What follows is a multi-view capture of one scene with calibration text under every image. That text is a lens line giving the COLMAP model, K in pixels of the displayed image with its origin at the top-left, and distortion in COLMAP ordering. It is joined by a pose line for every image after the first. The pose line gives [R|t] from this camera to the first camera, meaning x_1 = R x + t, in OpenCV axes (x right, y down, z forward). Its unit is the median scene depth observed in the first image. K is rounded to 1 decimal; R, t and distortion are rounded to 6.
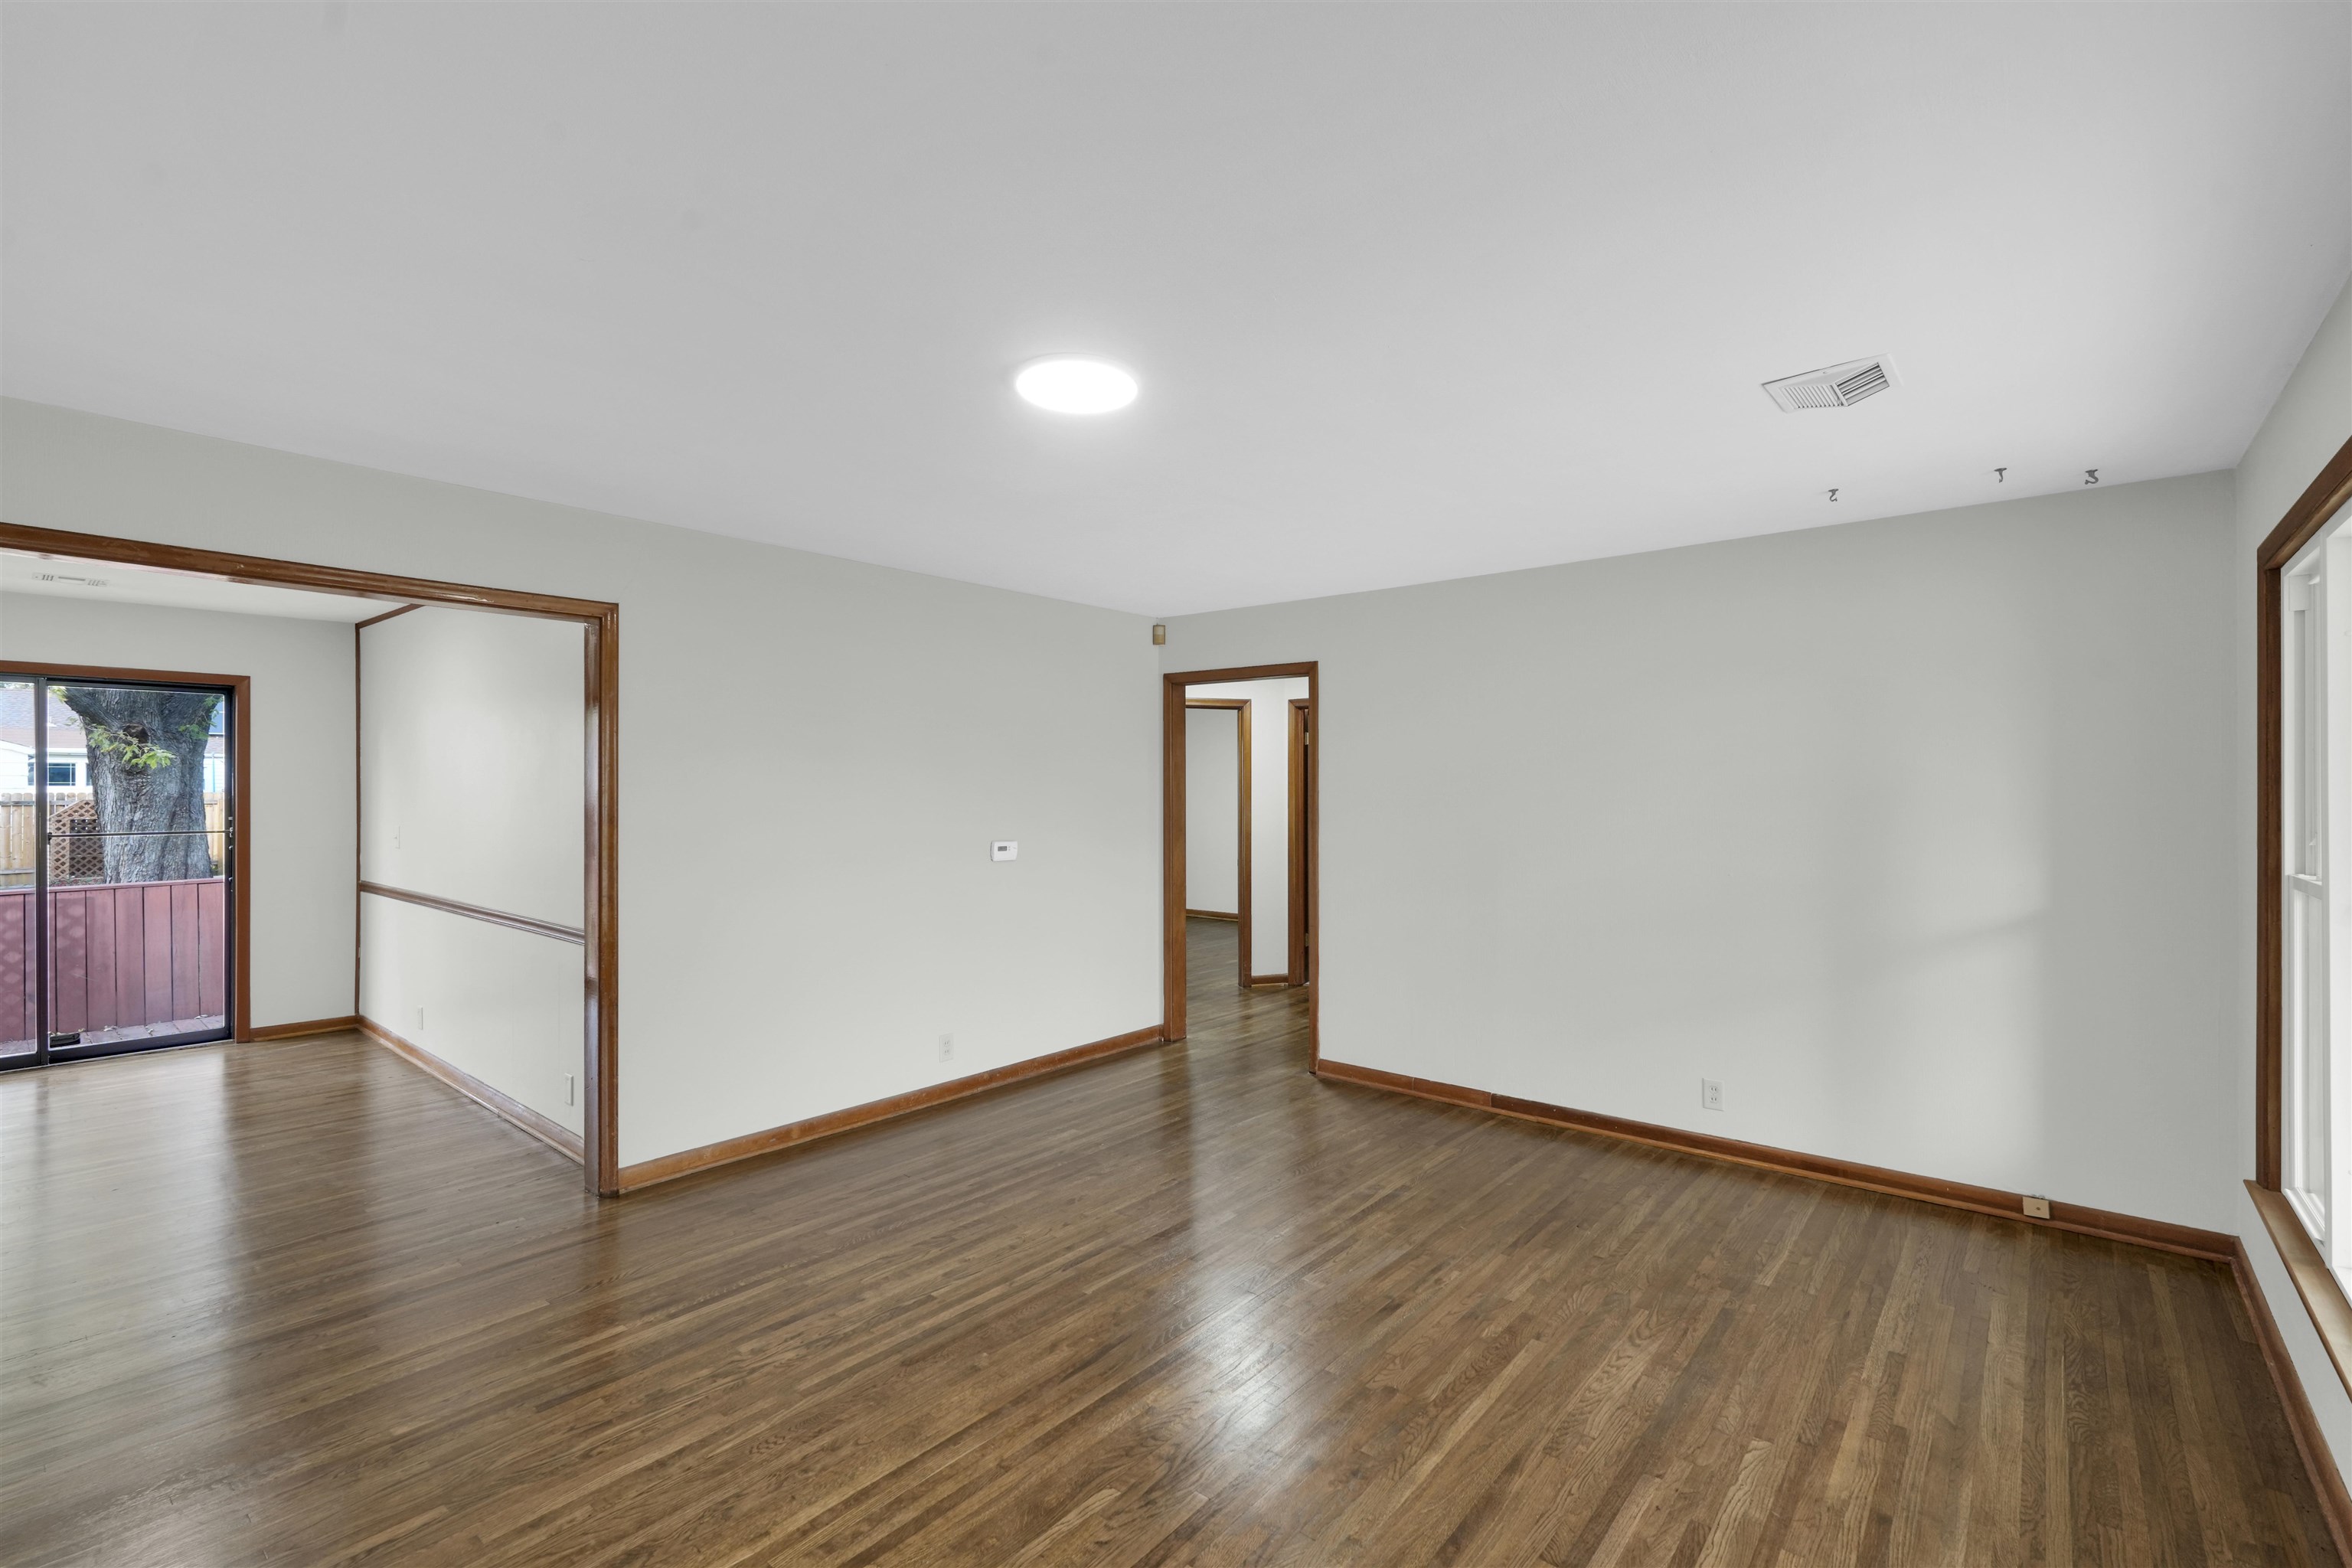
lens RADIAL K [[1036.4, 0, 1169.6], [0, 1036.4, 792.6], [0, 0, 1]] dist [0.010633, -0.002701]
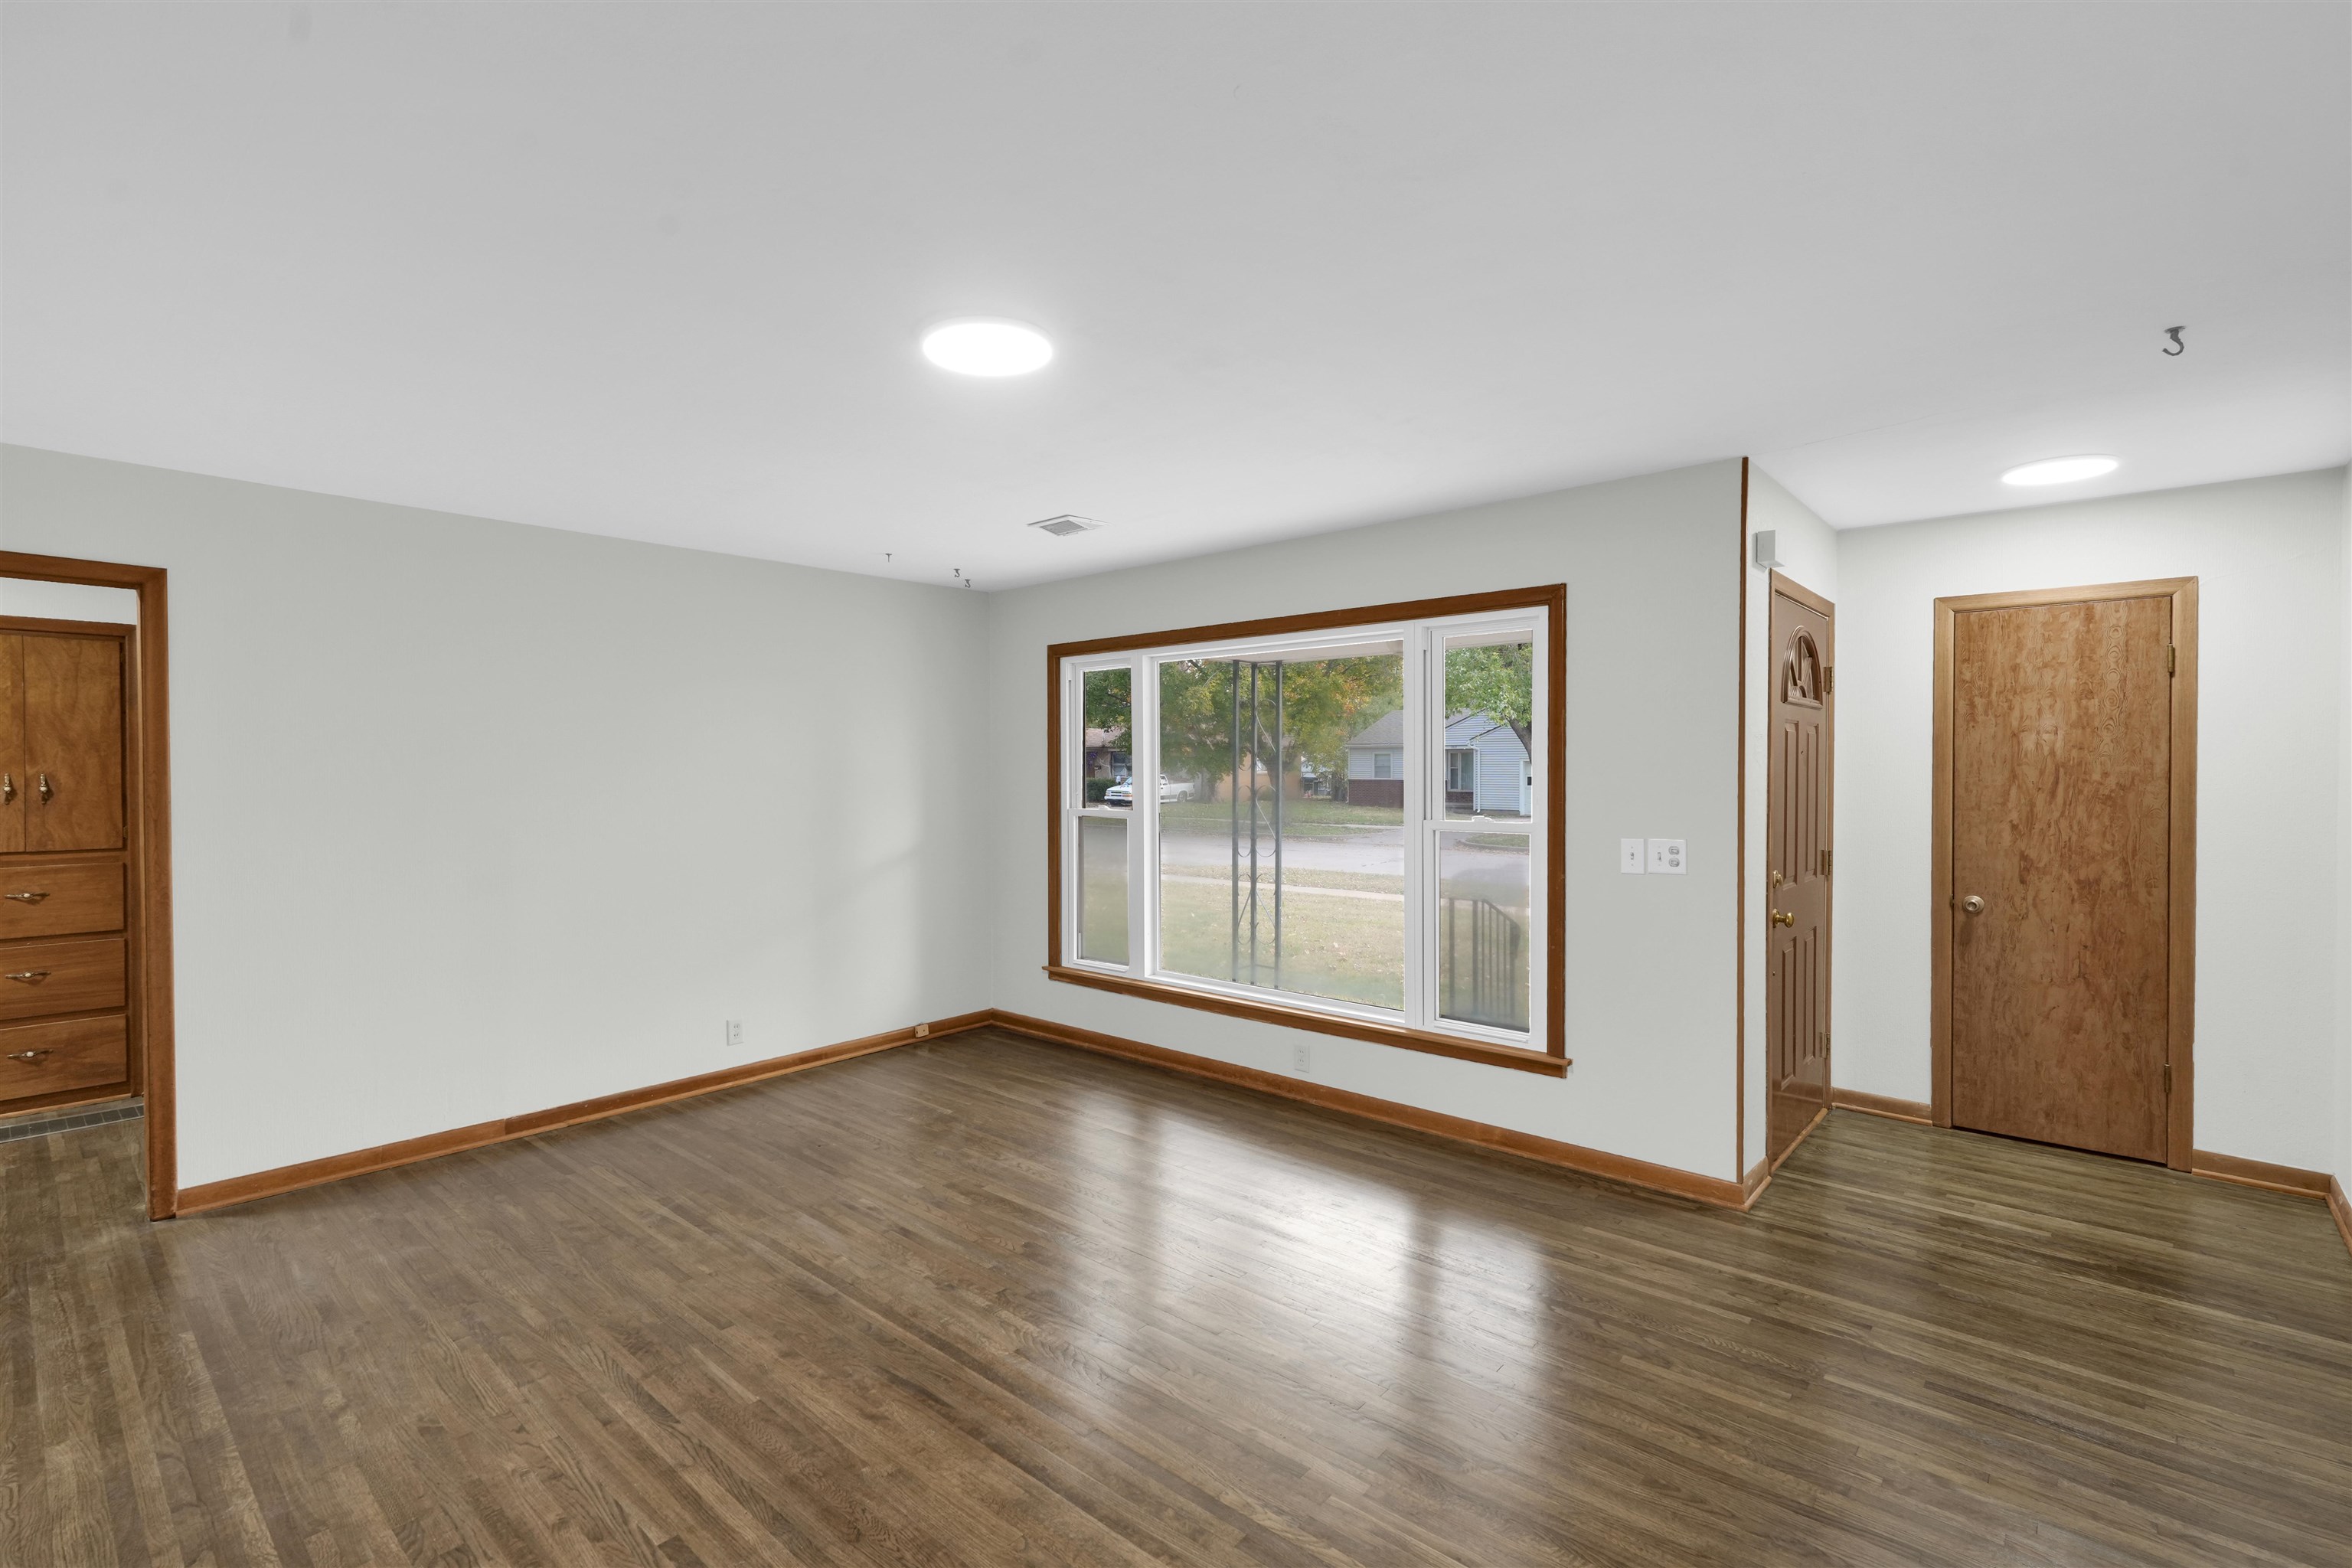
lens RADIAL K [[1036.4, 0, 1182.5], [0, 1036.4, 775.2], [0, 0, 1]] dist [0.010633, -0.002701]
pose [[0.032929, -0.007953, 0.999426, -0.725027], [0.009165, 0.999929, 0.007655, 0.000542], [-0.999416, 0.008908, 0.032999, 0.541896]]
